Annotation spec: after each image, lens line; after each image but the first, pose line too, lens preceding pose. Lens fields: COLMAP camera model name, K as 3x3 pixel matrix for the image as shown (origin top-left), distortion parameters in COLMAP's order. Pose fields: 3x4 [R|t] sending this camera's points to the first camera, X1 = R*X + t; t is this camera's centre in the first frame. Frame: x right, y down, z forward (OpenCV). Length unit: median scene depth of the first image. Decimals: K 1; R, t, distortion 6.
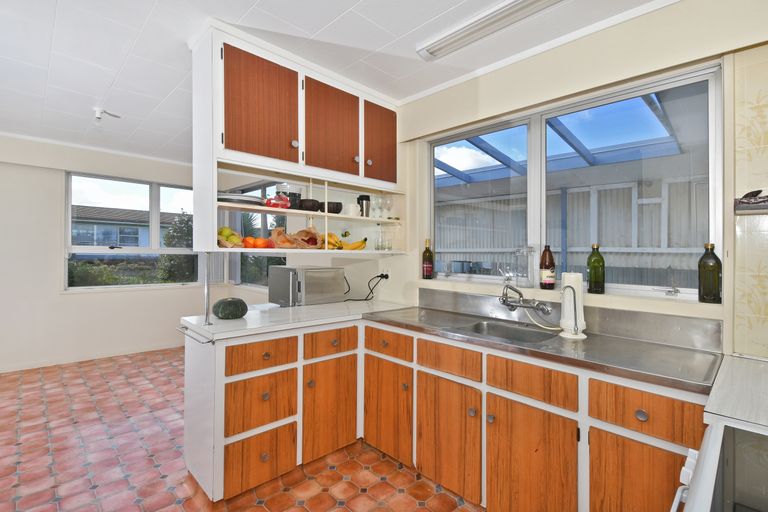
lens RADIAL K [[357.7, 0, 386.3], [0, 357.7, 253.4], [0, 0, 1]] dist [-0.027020, 0.001388]
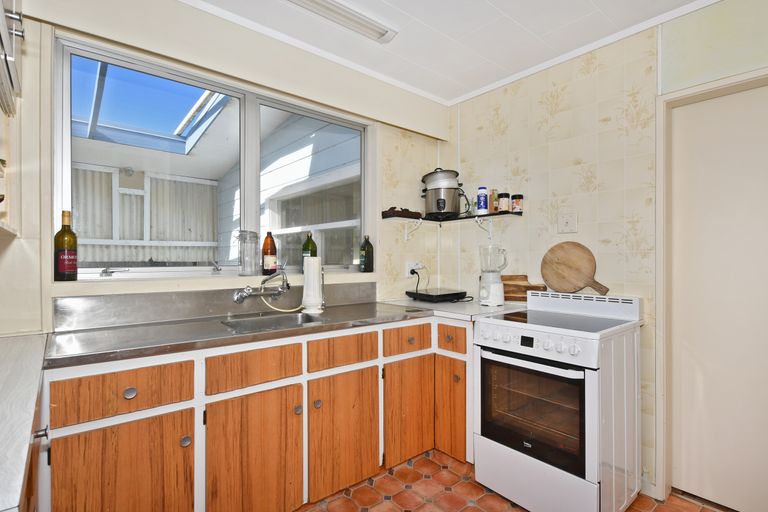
lens RADIAL K [[380.1, 0, 381.9], [0, 380.1, 257.2], [0, 0, 1]] dist [0.002083, 0.000368]
pose [[0.071800, -0.015994, 0.997291, -0.643623], [-0.000613, 0.999871, 0.016079, 0.034083], [-0.997419, -0.001766, 0.071781, 0.647288]]
